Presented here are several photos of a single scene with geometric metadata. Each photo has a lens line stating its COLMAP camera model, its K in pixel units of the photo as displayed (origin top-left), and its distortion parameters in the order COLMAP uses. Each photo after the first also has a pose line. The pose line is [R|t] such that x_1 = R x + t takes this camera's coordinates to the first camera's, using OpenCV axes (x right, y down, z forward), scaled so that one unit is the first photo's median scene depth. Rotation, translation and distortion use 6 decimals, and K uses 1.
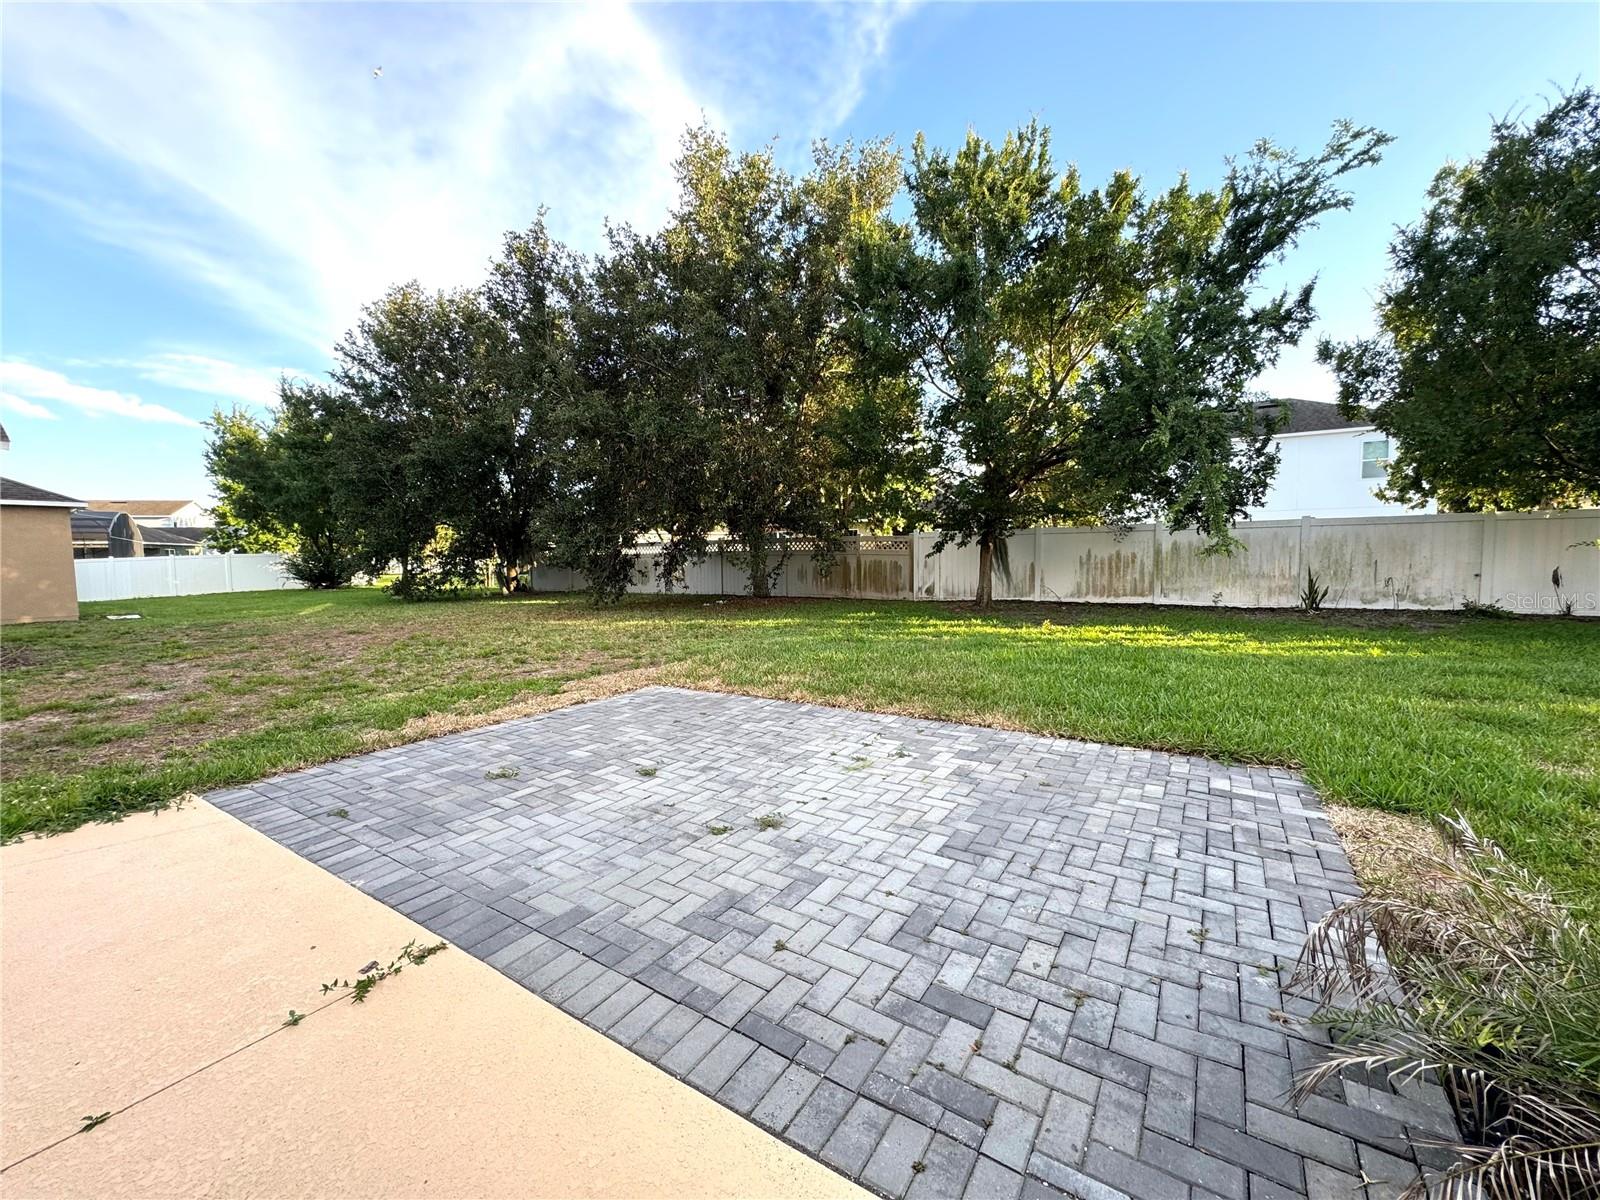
lens RADIAL K [[638.4, 0, 800.0], [0, 638.4, 600.0], [0, 0, 1]] dist [0.000288, 0.000176]
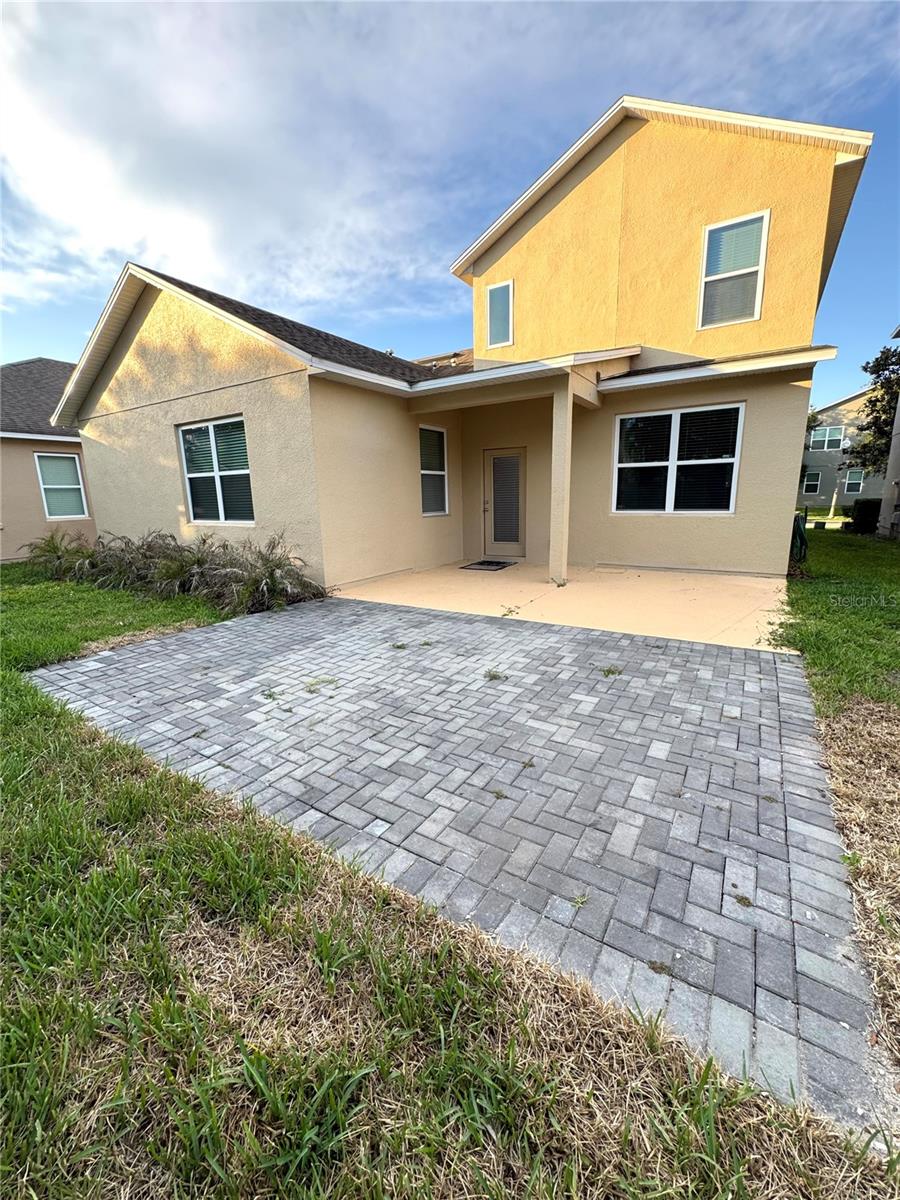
lens RADIAL K [[478.8, 0, 450.0], [0, 478.8, 600.0], [0, 0, 1]] dist [0.000288, 0.000176]
pose [[-0.999271, 0.037929, -0.004347, -0.138064], [0.035102, 0.957572, 0.286049, -0.122936], [0.015012, 0.285688, -0.958205, 1.636021]]
